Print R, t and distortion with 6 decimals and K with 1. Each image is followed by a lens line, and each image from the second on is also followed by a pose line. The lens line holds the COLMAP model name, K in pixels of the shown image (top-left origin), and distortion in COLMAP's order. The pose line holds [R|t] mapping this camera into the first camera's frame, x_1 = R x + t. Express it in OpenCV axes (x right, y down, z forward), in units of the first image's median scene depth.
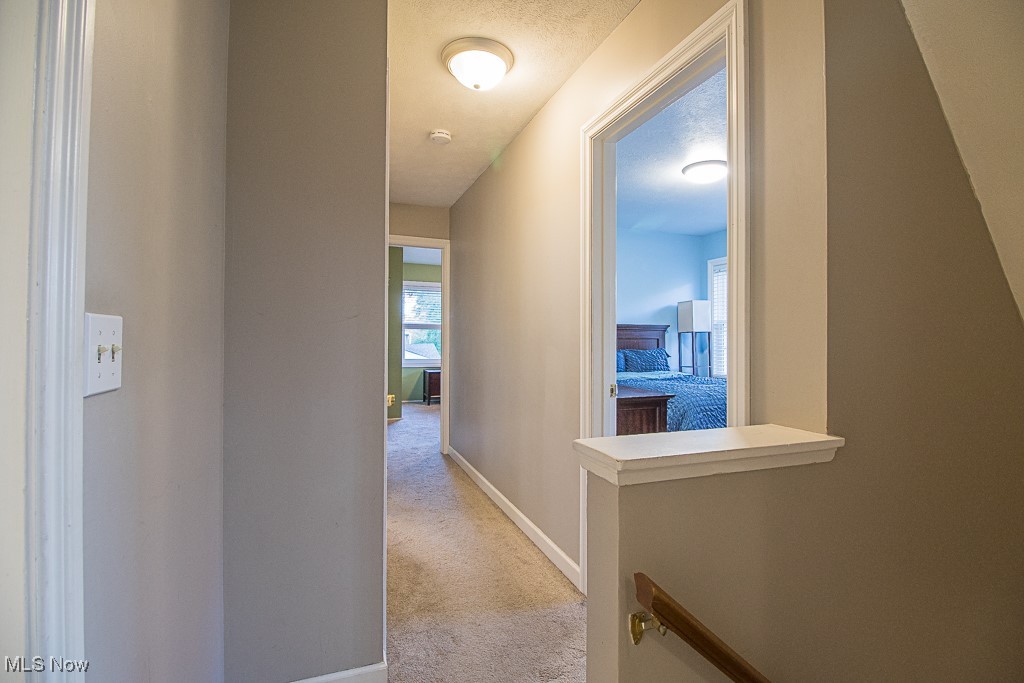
lens RADIAL K [[471.5, 0, 515.5], [0, 471.5, 334.8], [0, 0, 1]] dist [-0.000038, -0.014223]
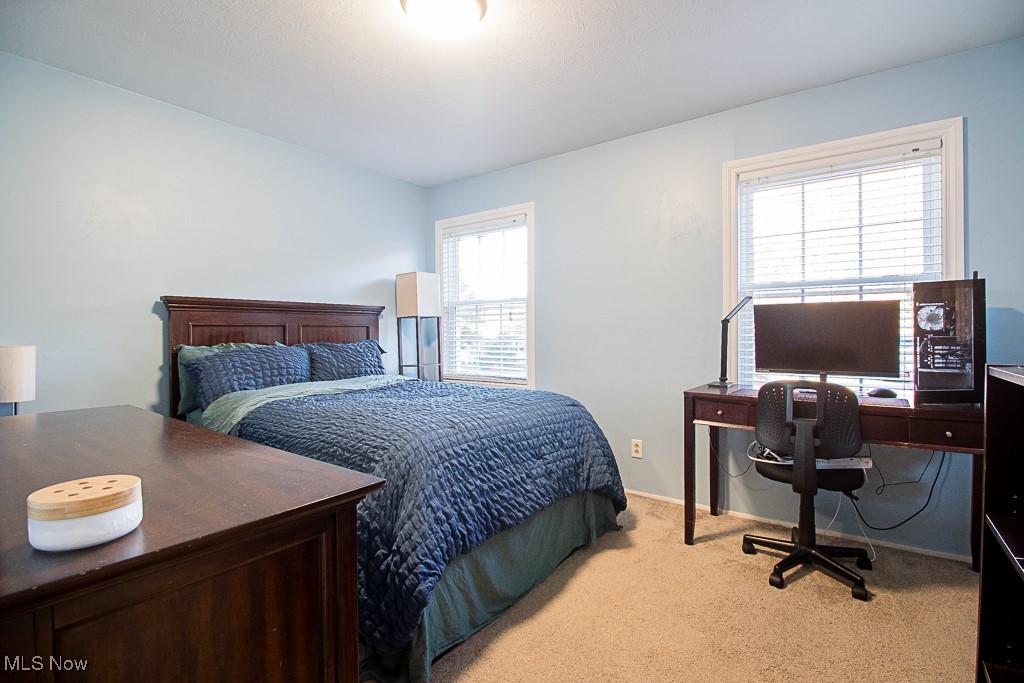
lens RADIAL K [[471.5, 0, 515.5], [0, 471.5, 334.8], [0, 0, 1]] dist [-0.000038, -0.014223]
pose [[0.838959, -0.010713, 0.544090, 0.117918], [0.003807, 0.999897, 0.013818, 0.012663], [-0.544182, -0.009521, 0.838913, 0.334593]]
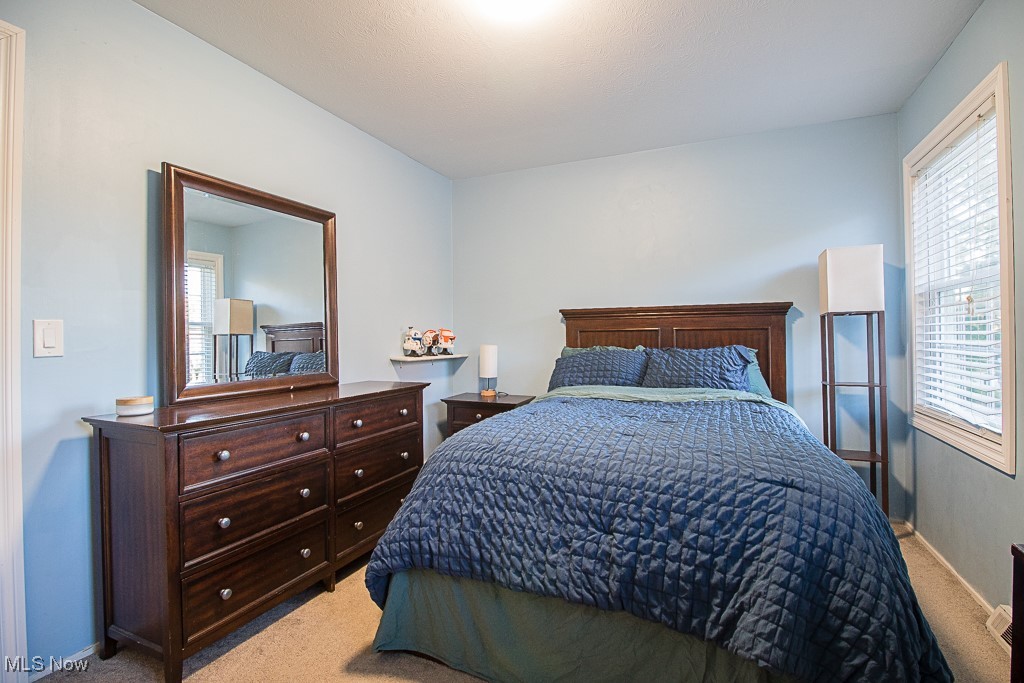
lens RADIAL K [[471.5, 0, 515.5], [0, 471.5, 334.8], [0, 0, 1]] dist [-0.000038, -0.014223]
pose [[0.708767, -0.011105, -0.705355, 0.503996], [0.018867, 0.999817, 0.003218, 0.009157], [0.705190, -0.015589, 0.708847, 0.433581]]
